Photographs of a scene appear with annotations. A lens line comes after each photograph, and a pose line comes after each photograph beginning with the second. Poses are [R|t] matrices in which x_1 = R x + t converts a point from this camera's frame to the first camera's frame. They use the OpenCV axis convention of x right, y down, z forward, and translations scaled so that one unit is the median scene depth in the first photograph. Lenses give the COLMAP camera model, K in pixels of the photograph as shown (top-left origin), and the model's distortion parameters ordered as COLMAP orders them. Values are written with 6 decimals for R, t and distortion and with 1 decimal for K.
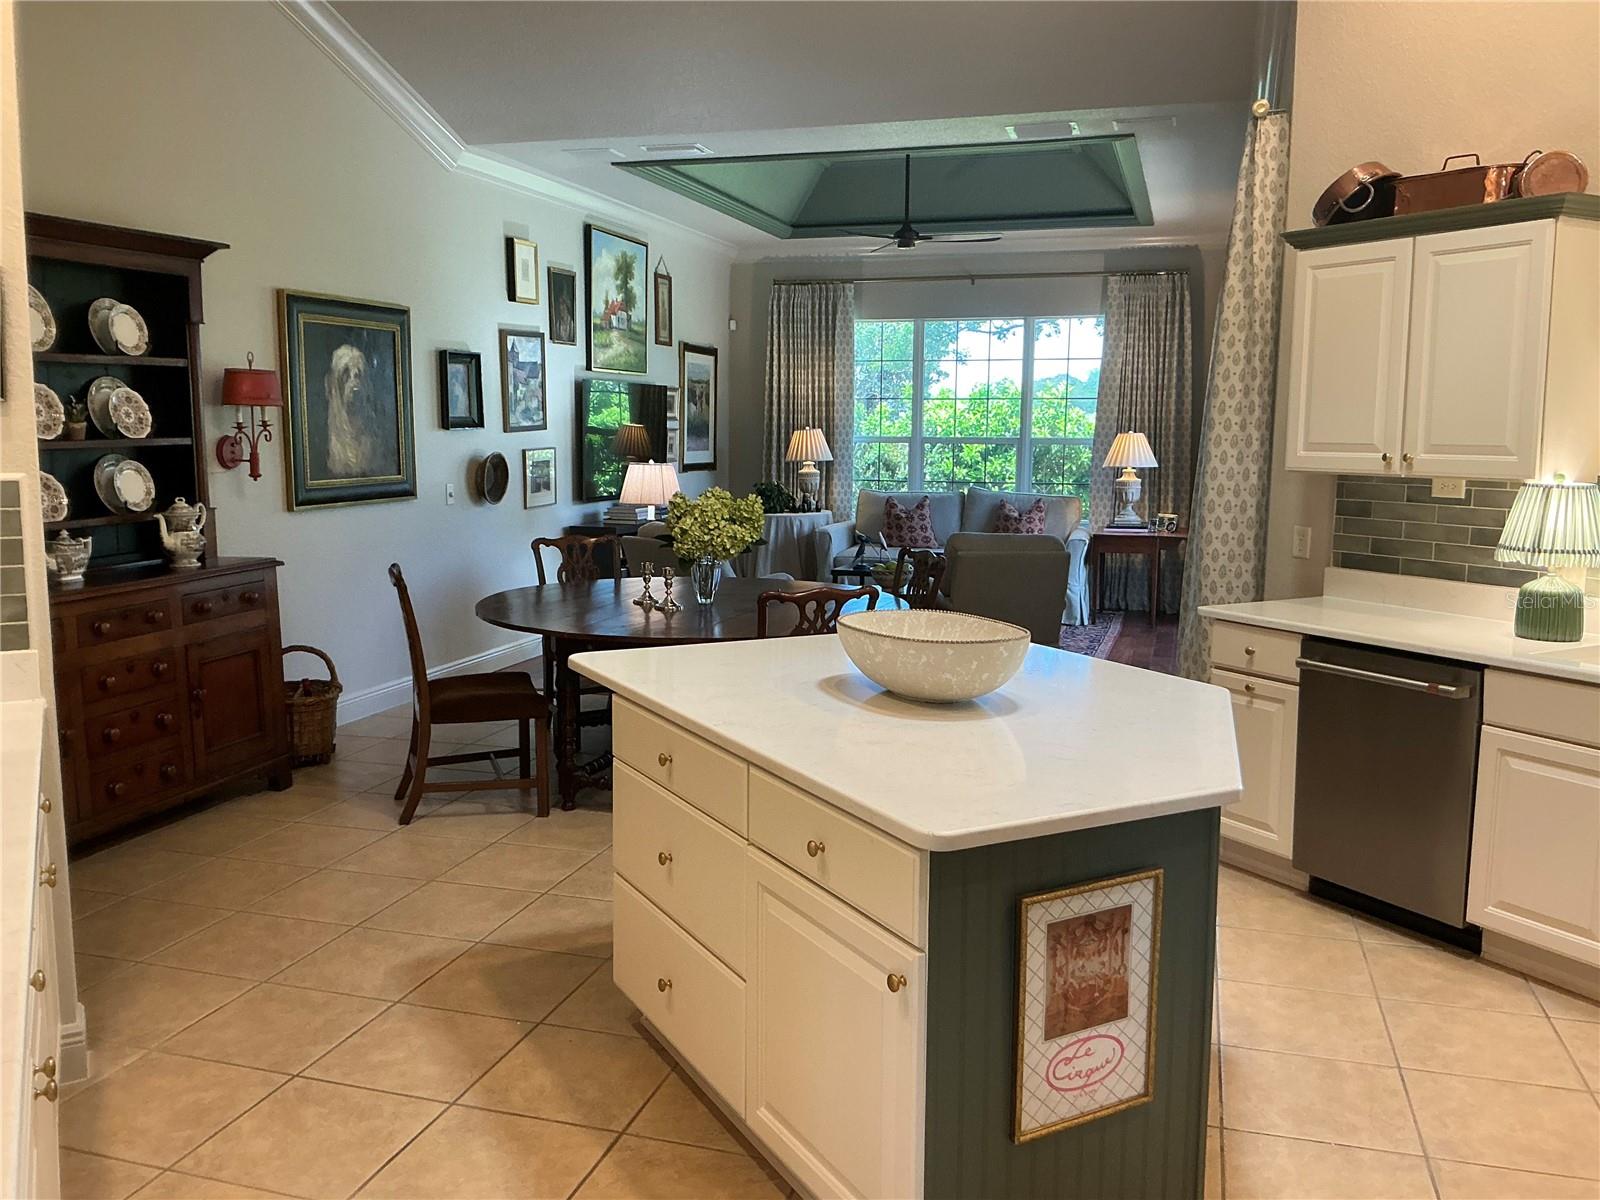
lens RADIAL K [[1320.7, 0, 796.2], [0, 1320.7, 604.0], [0, 0, 1]] dist [0.146145, -0.319454]
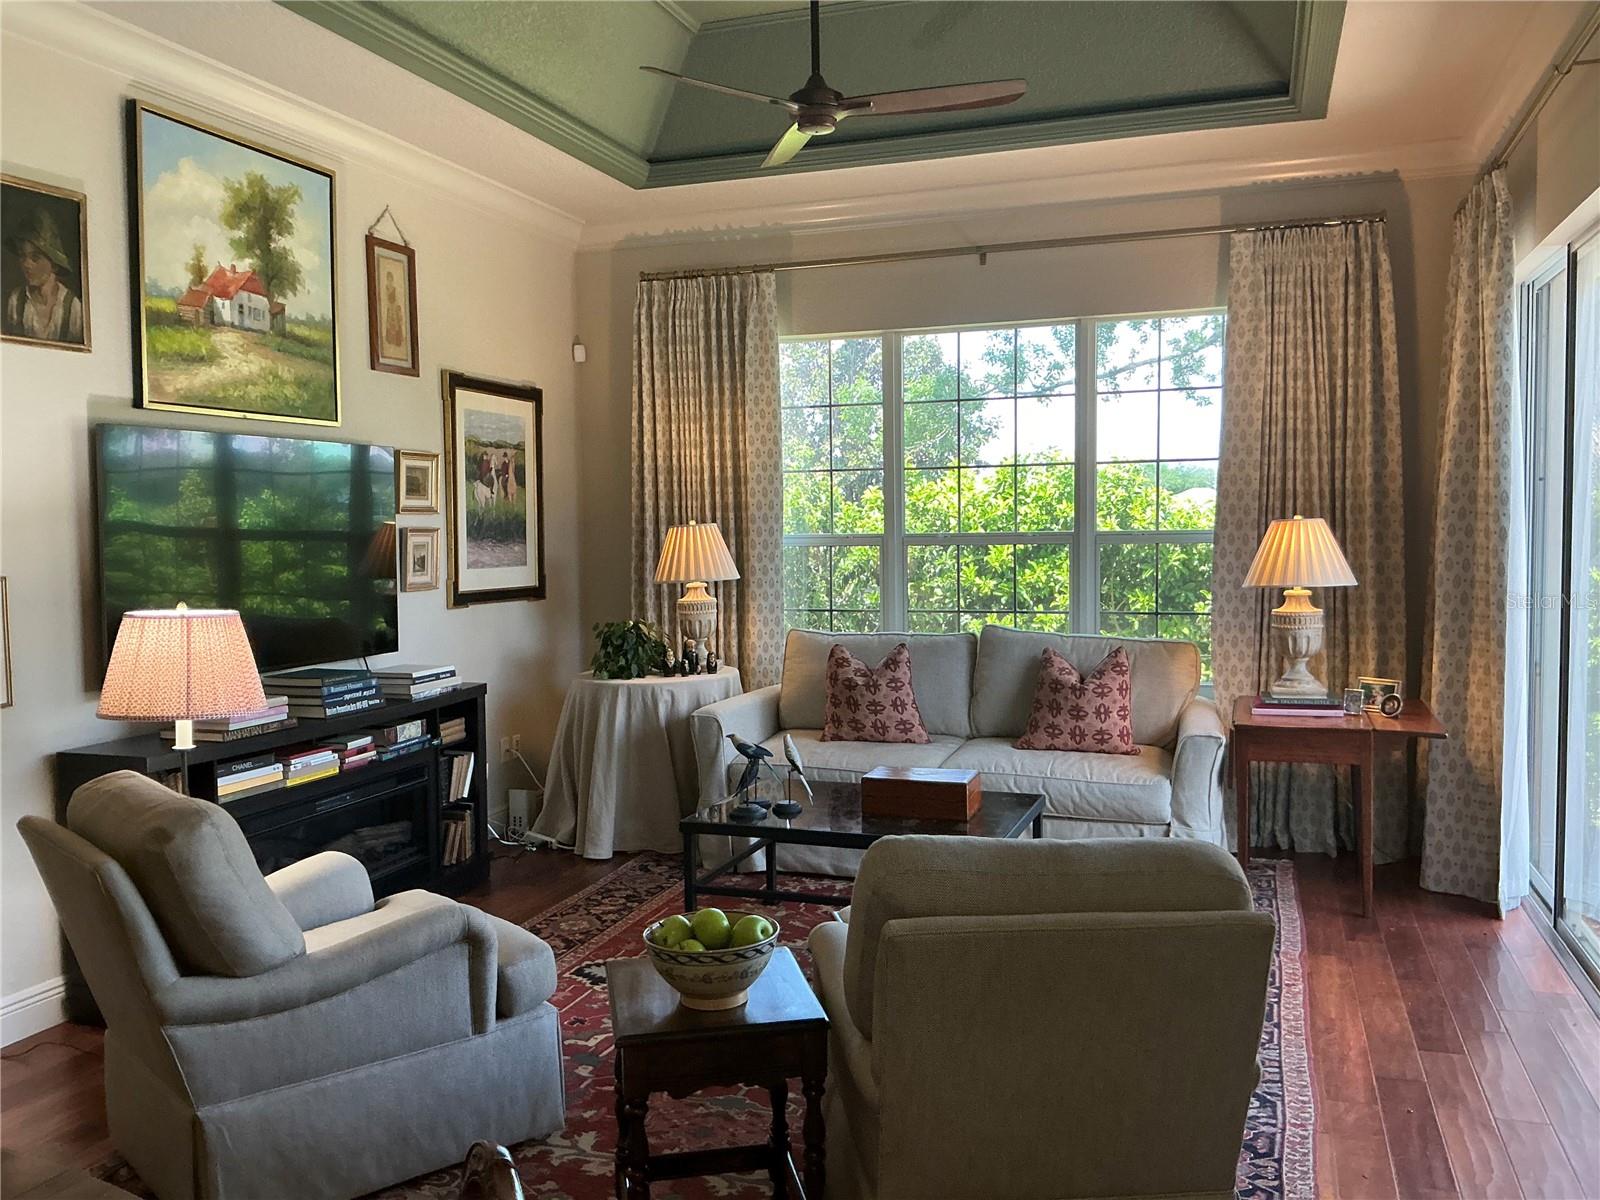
lens RADIAL K [[1320.7, 0, 796.2], [0, 1320.7, 604.0], [0, 0, 1]] dist [0.146145, -0.319454]
pose [[0.999039, -0.019131, -0.039437, 0.151300], [0.016139, 0.997065, -0.074844, -0.115126], [0.040753, 0.074136, 0.996415, 0.918781]]
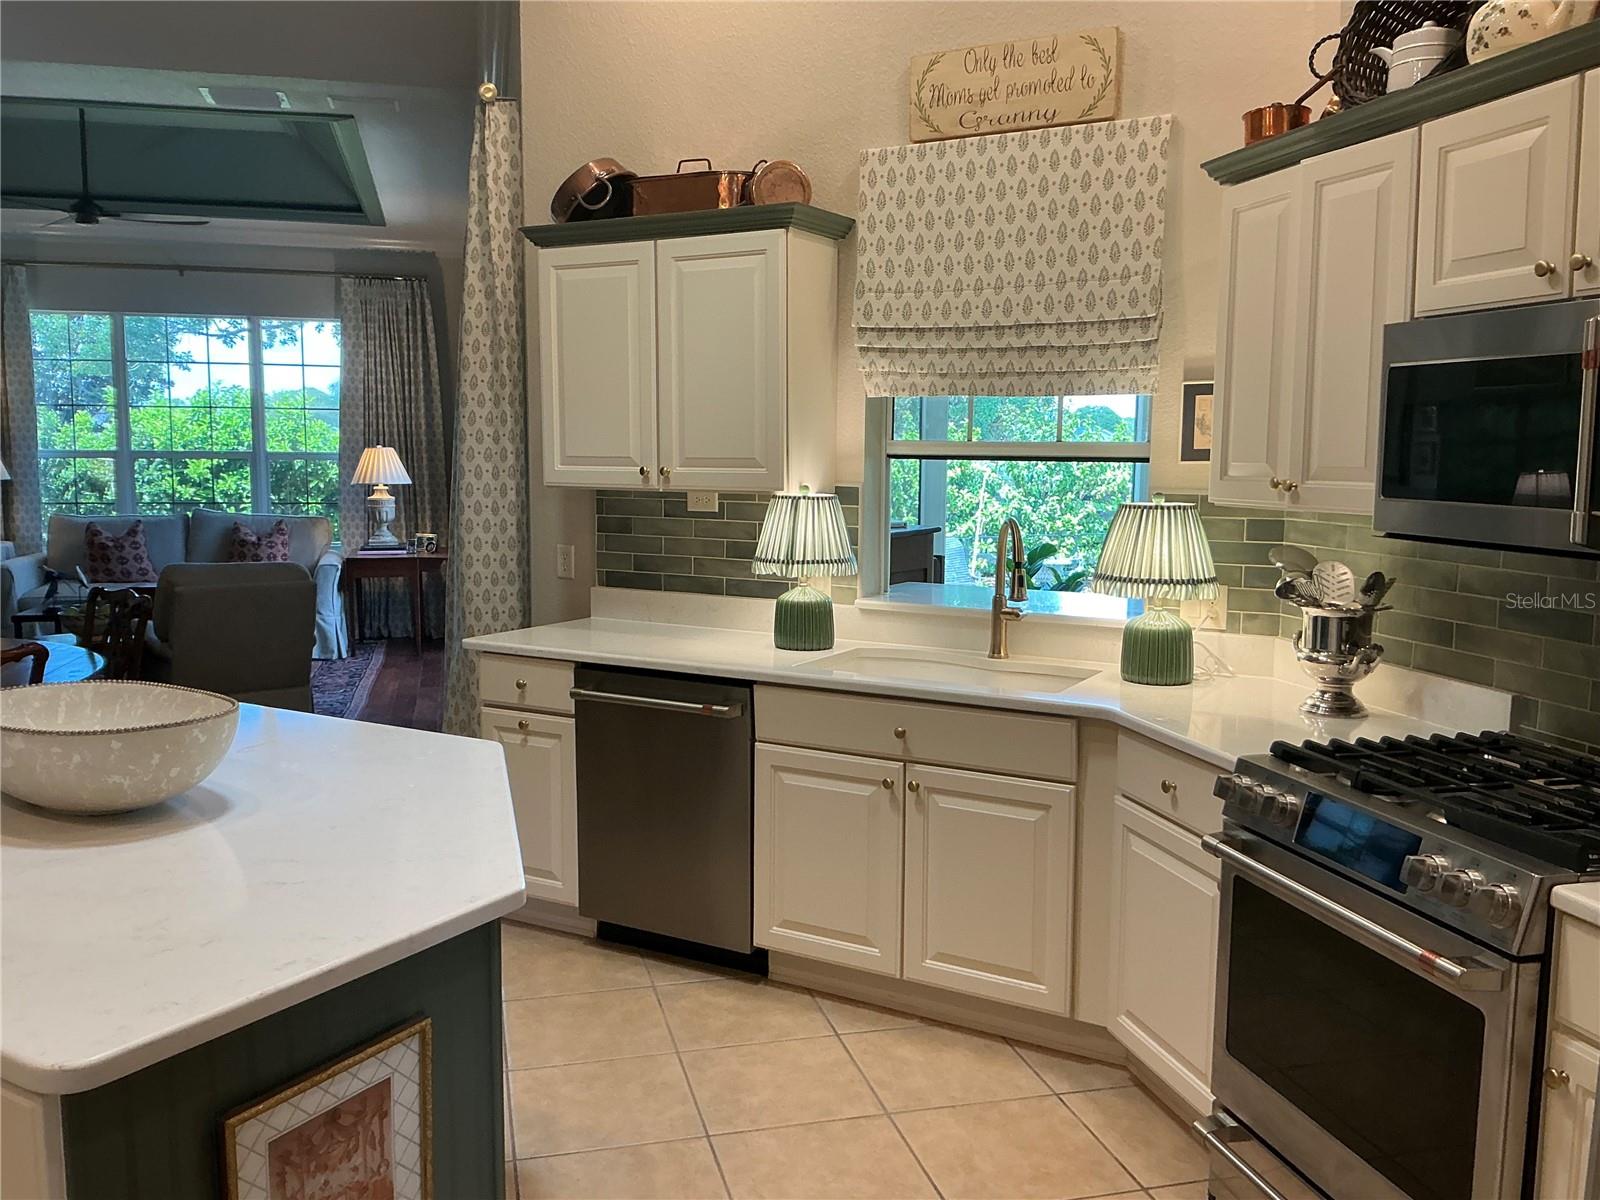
lens RADIAL K [[1320.7, 0, 796.2], [0, 1320.7, 604.0], [0, 0, 1]] dist [0.146145, -0.319454]
pose [[0.857889, -0.060039, 0.510316, 0.035242], [0.066768, 0.997755, 0.005143, -0.009606], [-0.509479, 0.029660, 0.859972, 0.106267]]
